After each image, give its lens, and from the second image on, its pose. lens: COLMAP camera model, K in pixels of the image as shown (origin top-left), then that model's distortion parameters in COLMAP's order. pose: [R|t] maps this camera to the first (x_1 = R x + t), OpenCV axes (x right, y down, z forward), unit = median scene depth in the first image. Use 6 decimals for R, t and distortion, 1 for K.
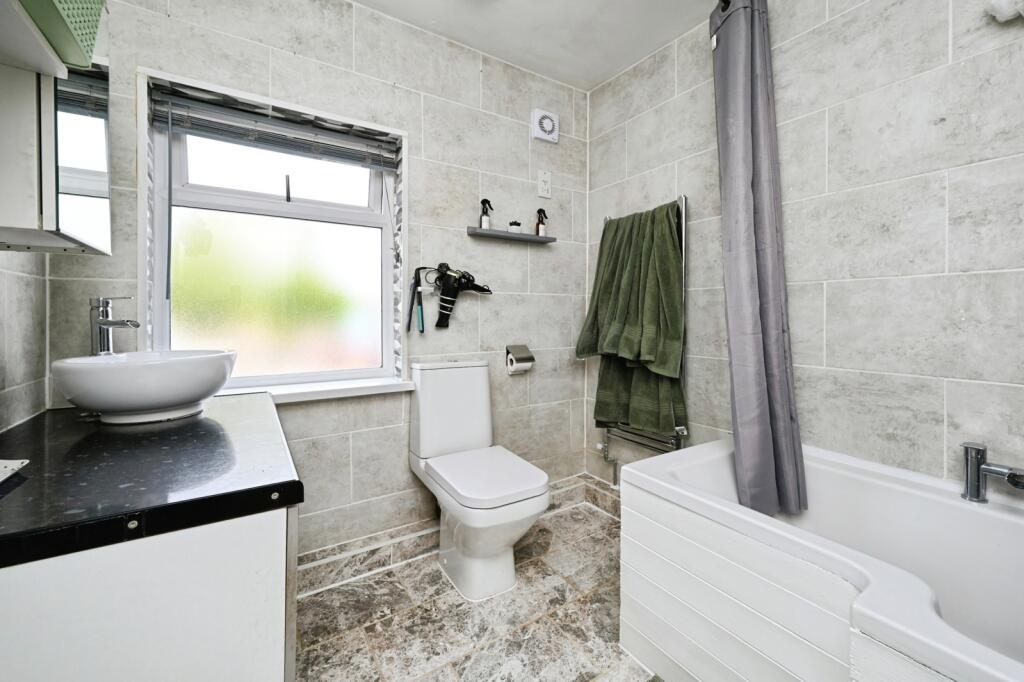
lens RADIAL K [[418.6, 0, 514.6], [0, 418.6, 312.6], [0, 0, 1]] dist [-0.000024, -0.000012]
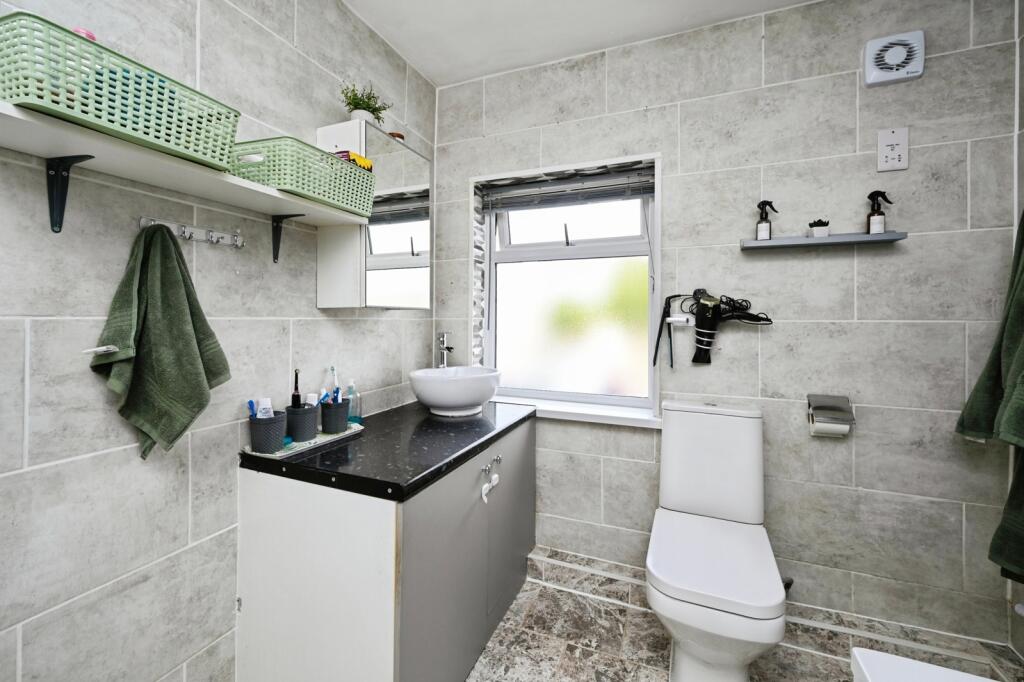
lens RADIAL K [[418.6, 0, 514.6], [0, 418.6, 312.6], [0, 0, 1]] dist [-0.000024, -0.000012]
pose [[0.569756, -0.007289, -0.821782, 0.338289], [-0.000408, 0.999958, -0.009153, -0.064505], [0.821814, 0.005550, 0.569729, 0.204237]]
